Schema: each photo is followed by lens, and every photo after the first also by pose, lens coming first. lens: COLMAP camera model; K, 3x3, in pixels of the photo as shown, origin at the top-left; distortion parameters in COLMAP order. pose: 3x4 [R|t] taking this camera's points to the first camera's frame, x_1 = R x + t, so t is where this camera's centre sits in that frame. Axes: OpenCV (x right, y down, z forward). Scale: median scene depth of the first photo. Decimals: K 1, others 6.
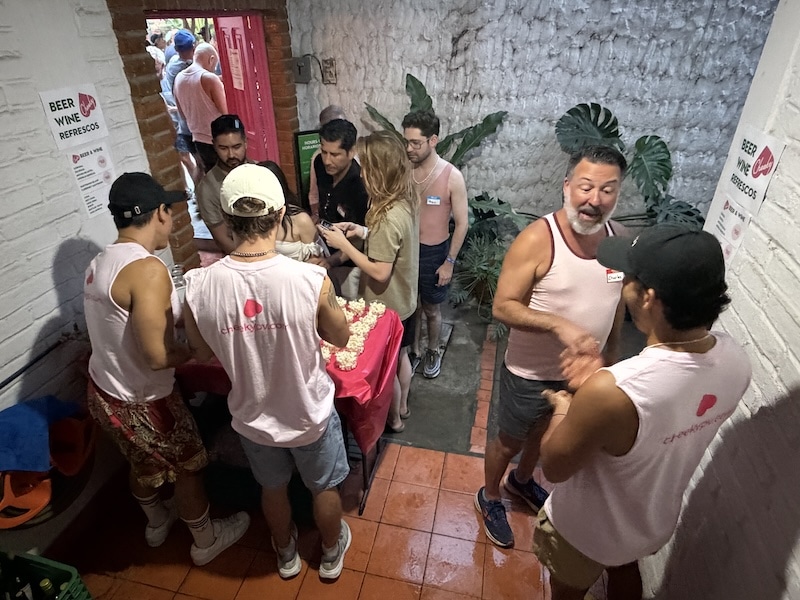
lens RADIAL K [[490.9, 0, 399.9], [0, 490.9, 300.3], [0, 0, 1]] dist [-0.006392, -0.001154]
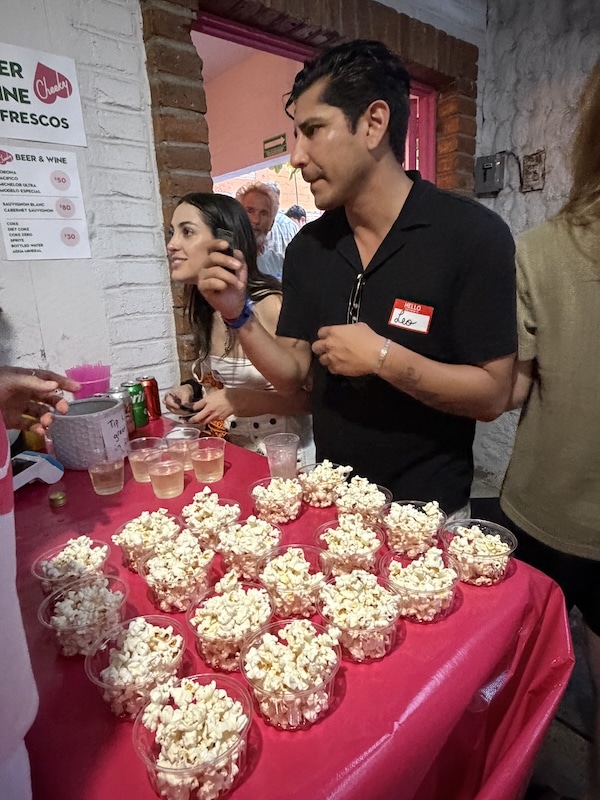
lens RADIAL K [[490.9, 0, 301.5], [0, 490.9, 398.4], [0, 0, 1]] dist [-0.006392, -0.001154]
pose [[0.805196, 0.107591, -0.583167, 0.027144], [-0.260950, 0.947358, -0.185519, 0.013199], [0.532508, 0.301556, 0.790885, 0.730598]]
